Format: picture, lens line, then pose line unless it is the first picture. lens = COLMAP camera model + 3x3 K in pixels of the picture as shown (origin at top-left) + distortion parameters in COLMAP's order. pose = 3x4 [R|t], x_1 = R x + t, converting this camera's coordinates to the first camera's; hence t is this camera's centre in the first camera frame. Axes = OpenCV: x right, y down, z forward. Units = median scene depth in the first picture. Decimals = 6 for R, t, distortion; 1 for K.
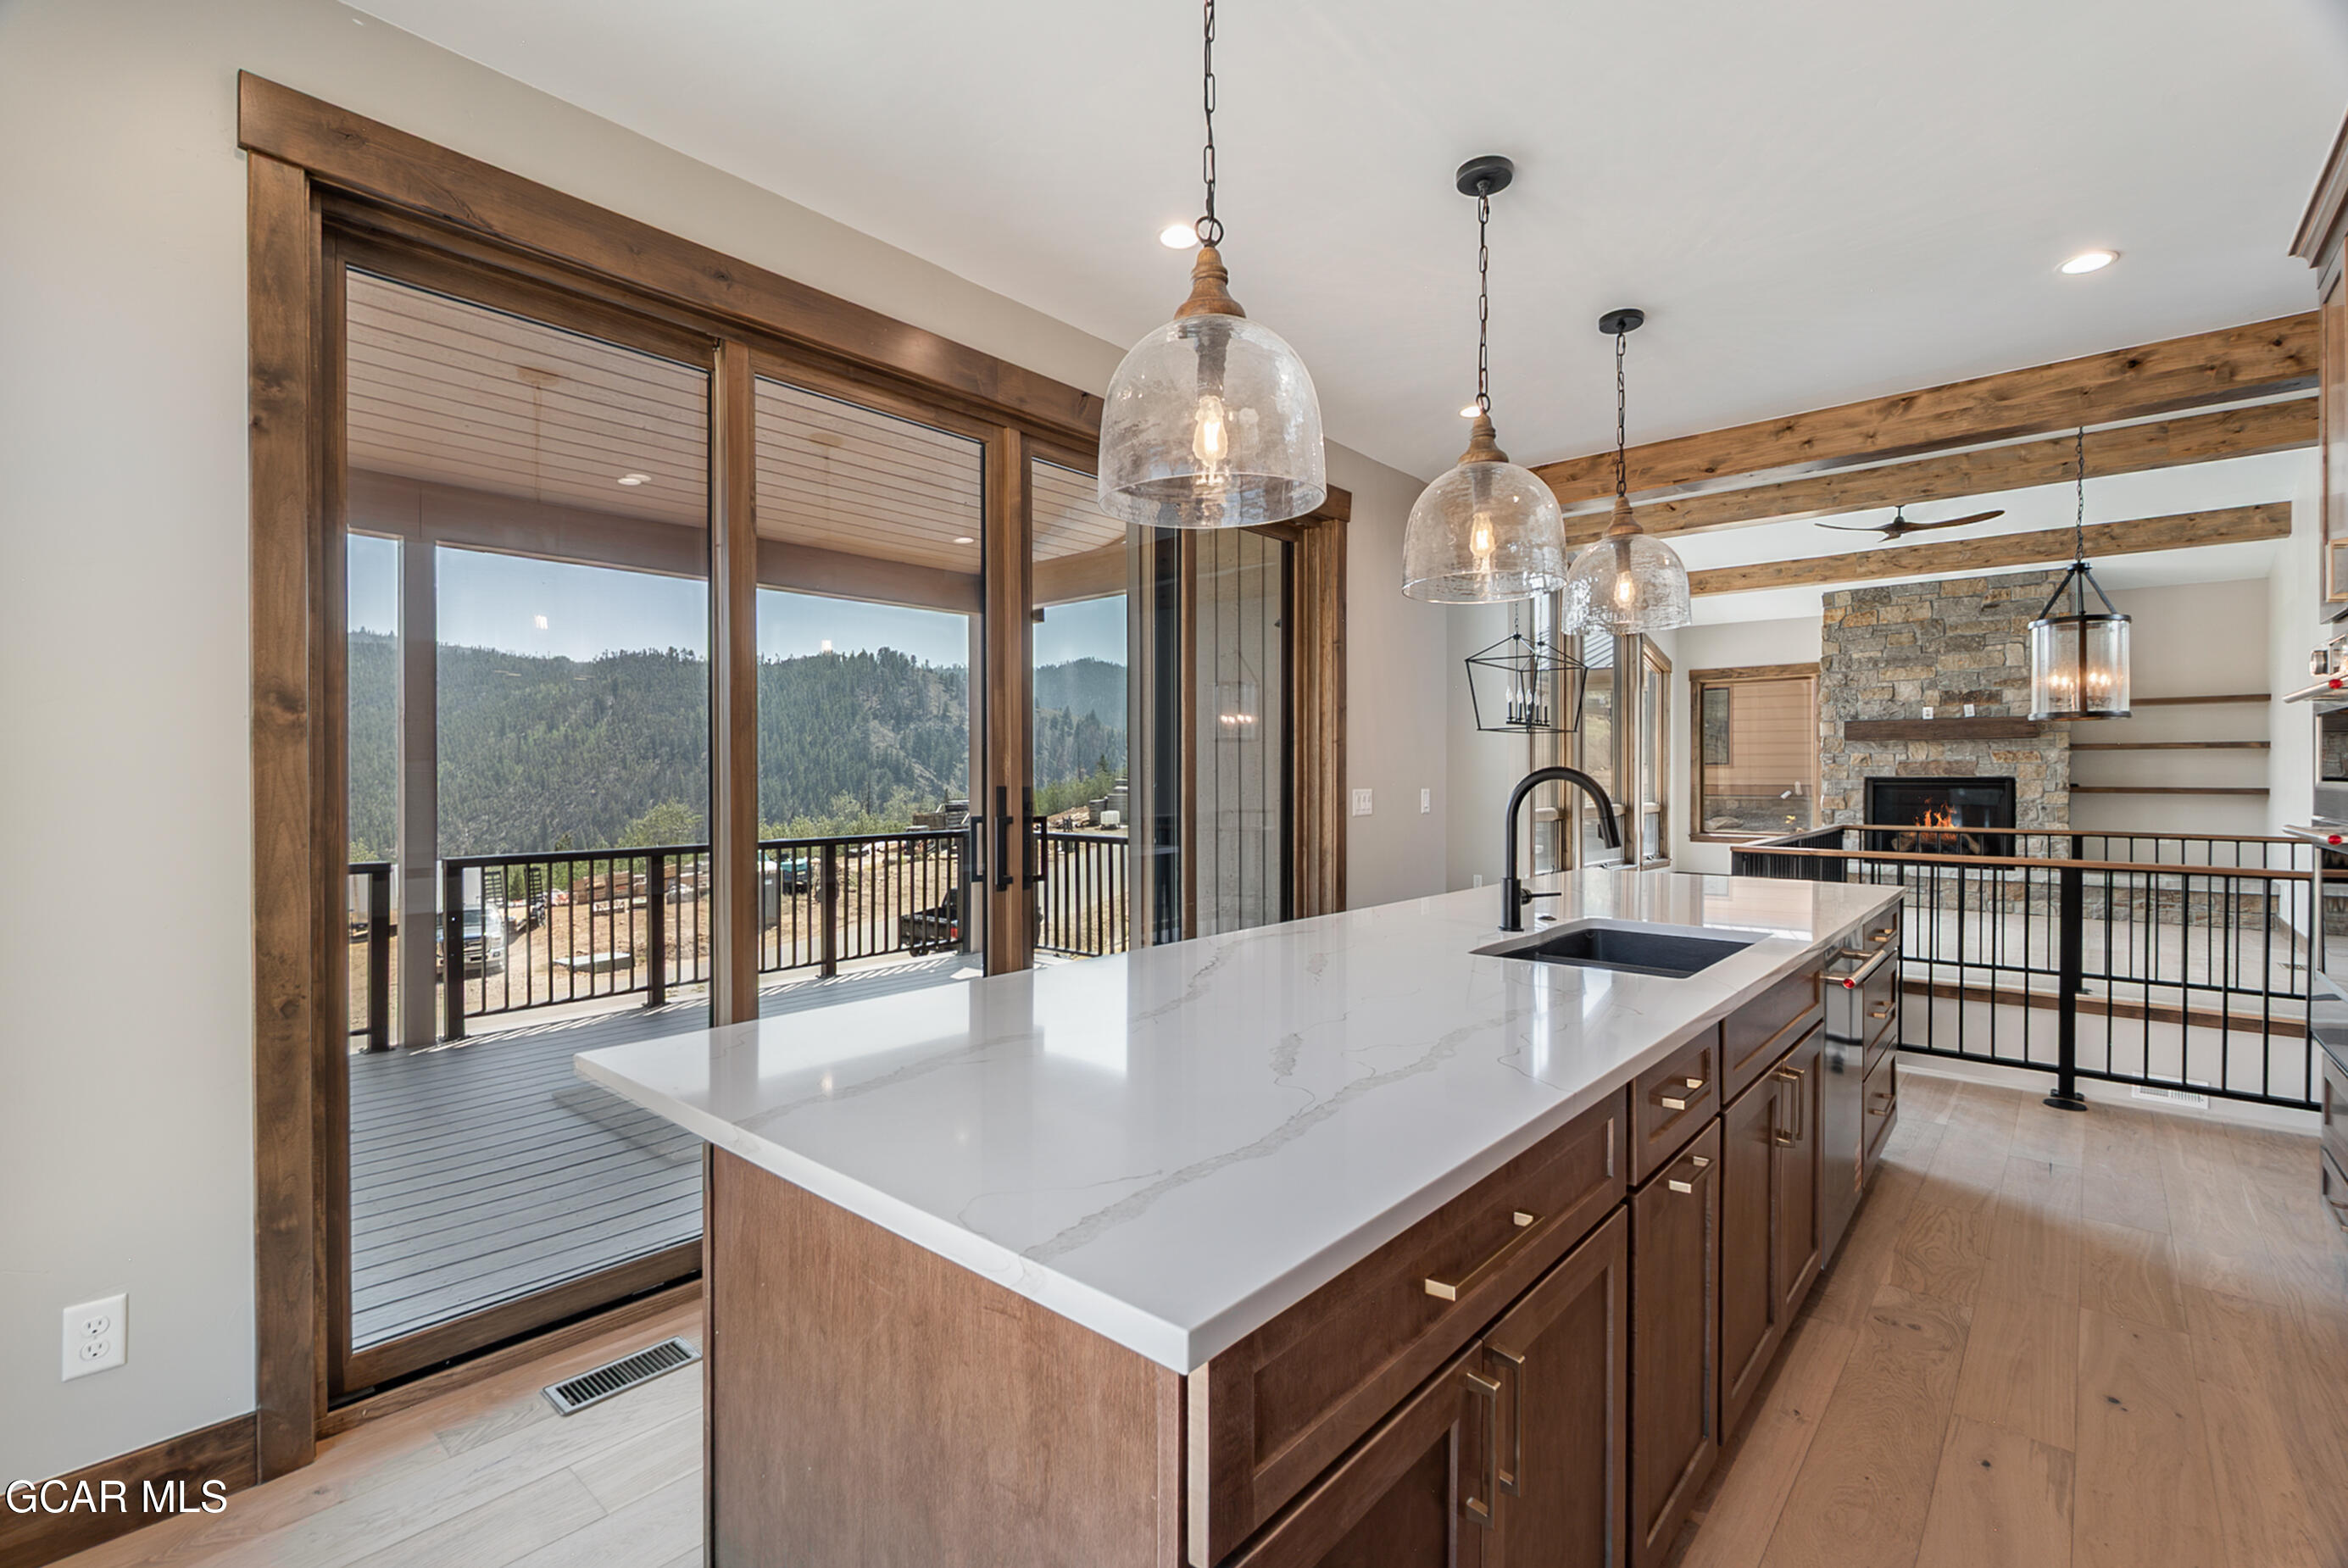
lens RADIAL K [[1054.8, 0, 1184.0], [0, 1054.8, 792.1], [0, 0, 1]] dist [-0.004484, -0.001389]
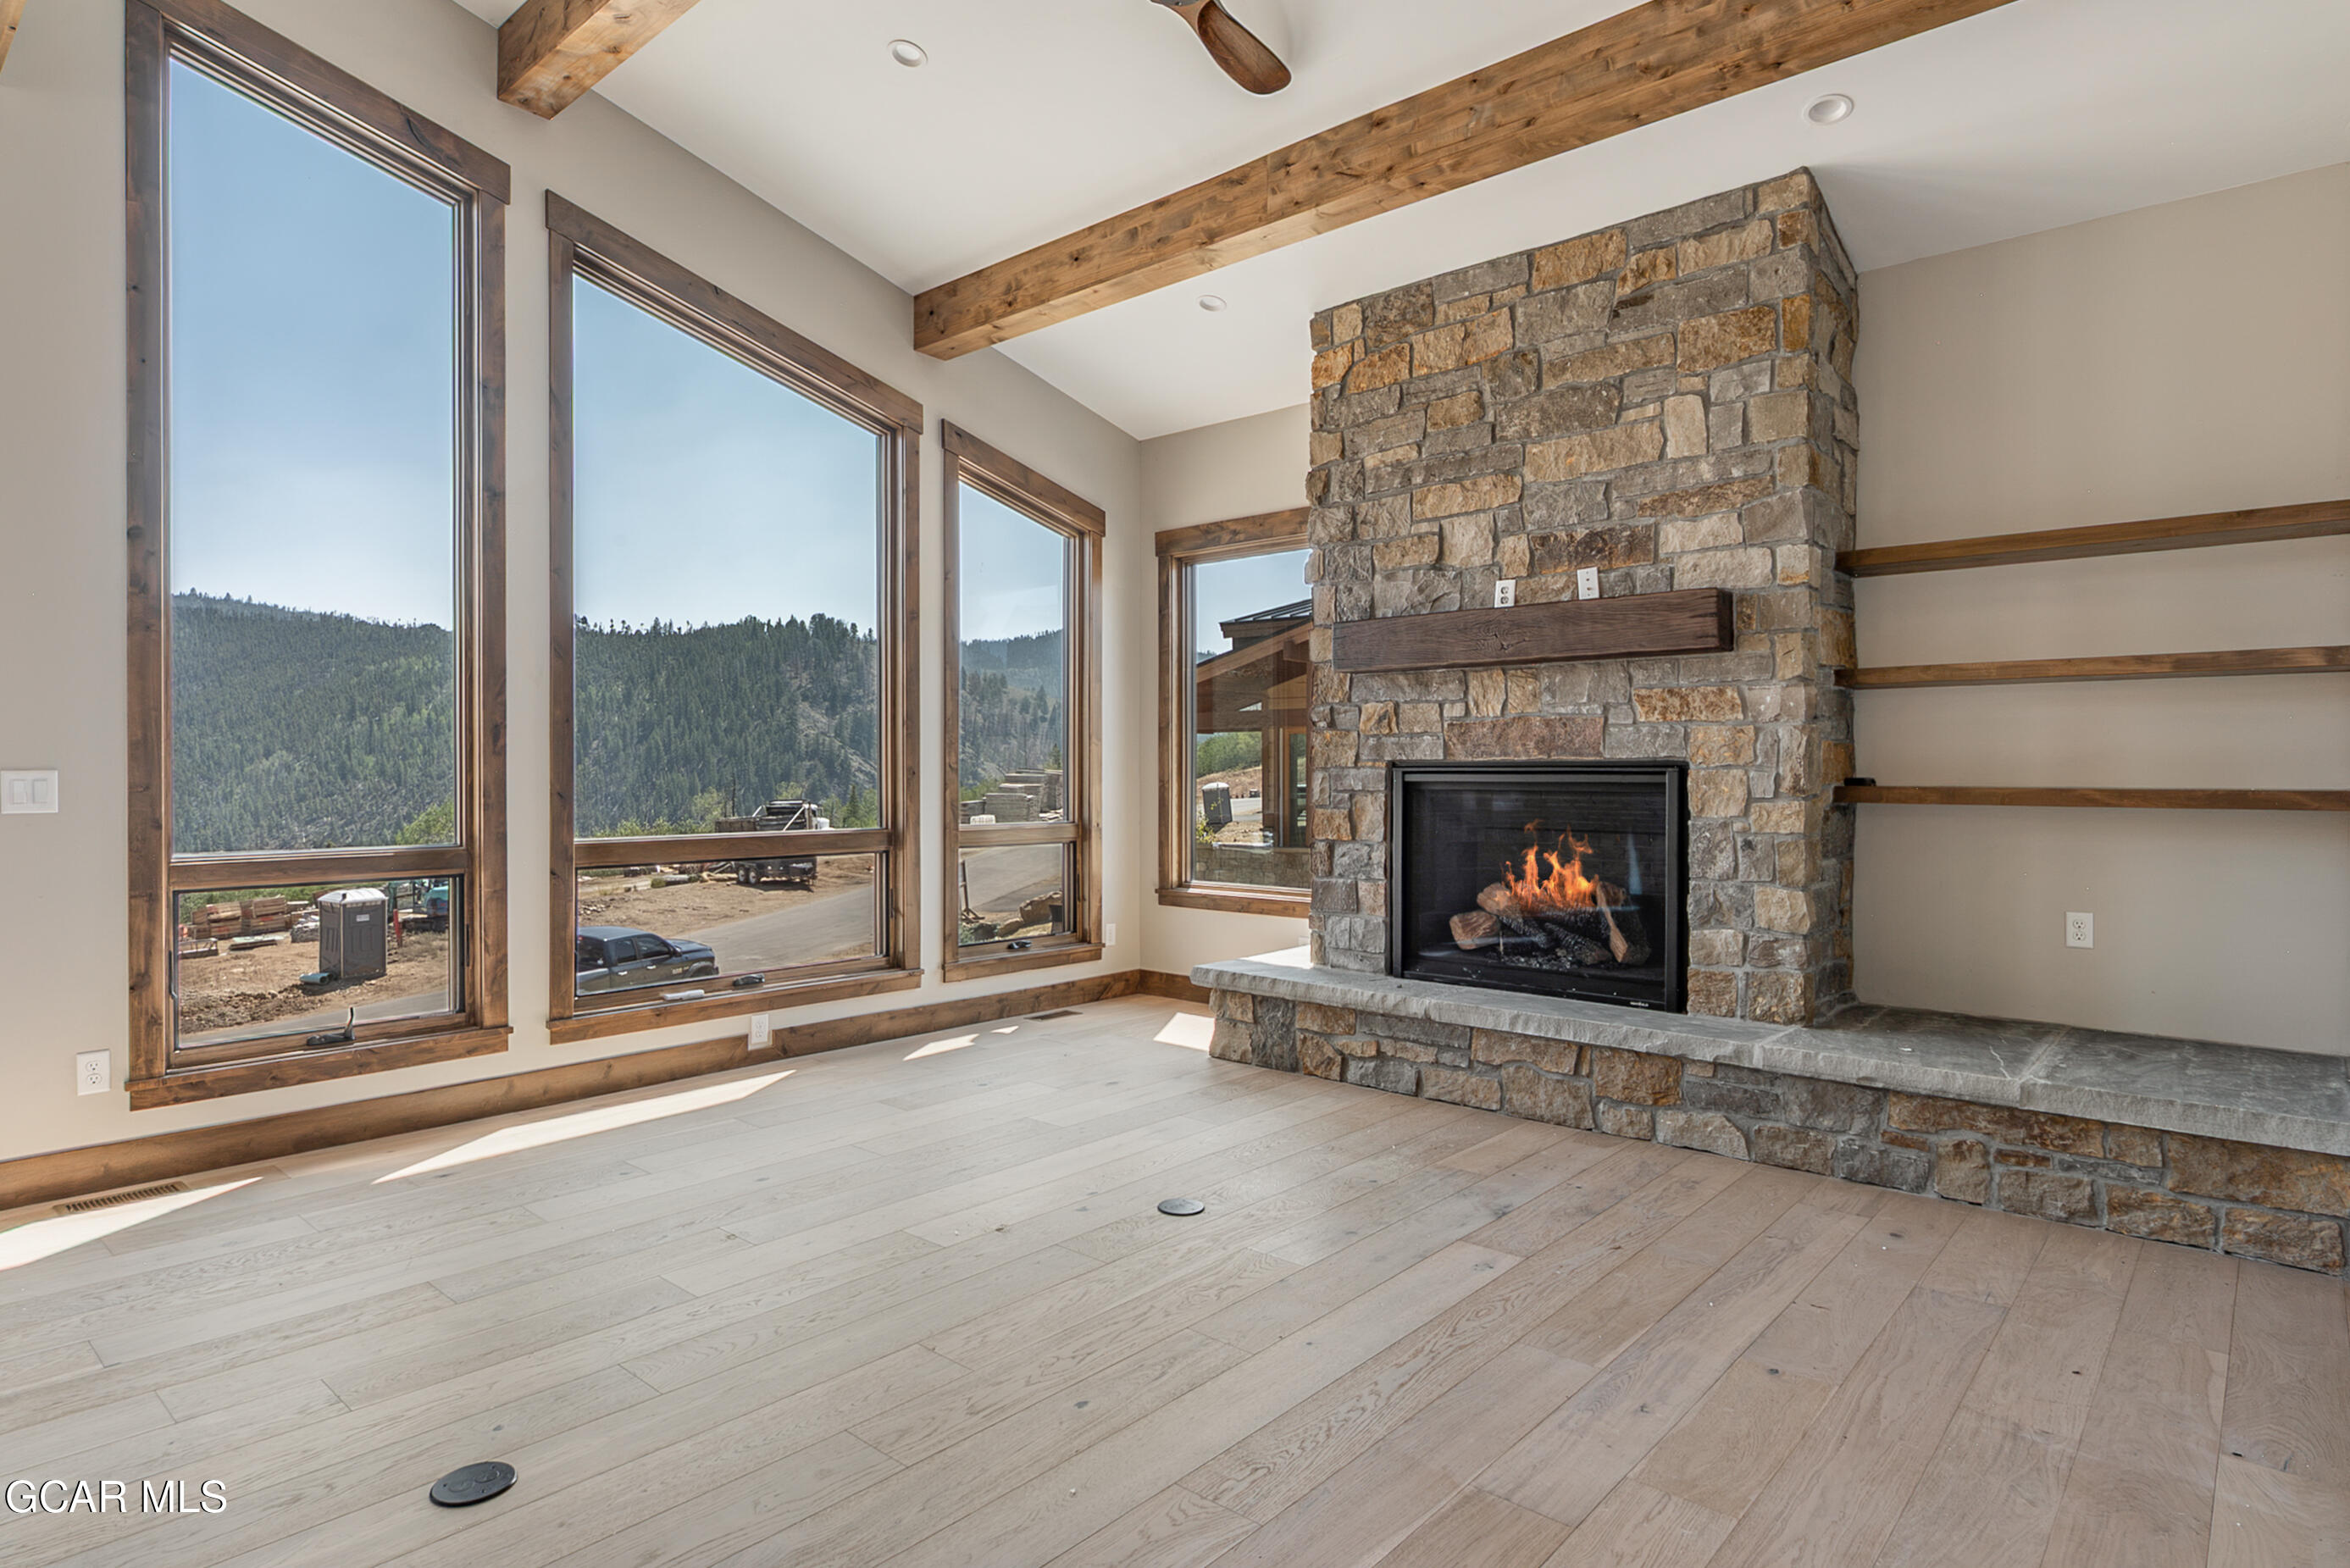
lens RADIAL K [[1290.2, 0, 1172.1], [0, 1290.2, 787.0], [0, 0, 1]] dist [0.000829, -0.002134]
pose [[0.999998, -0.000082, 0.001994, 0.588810], [0.000085, 0.999999, -0.001632, -0.003912], [-0.001994, 0.001632, 0.999997, 0.530491]]
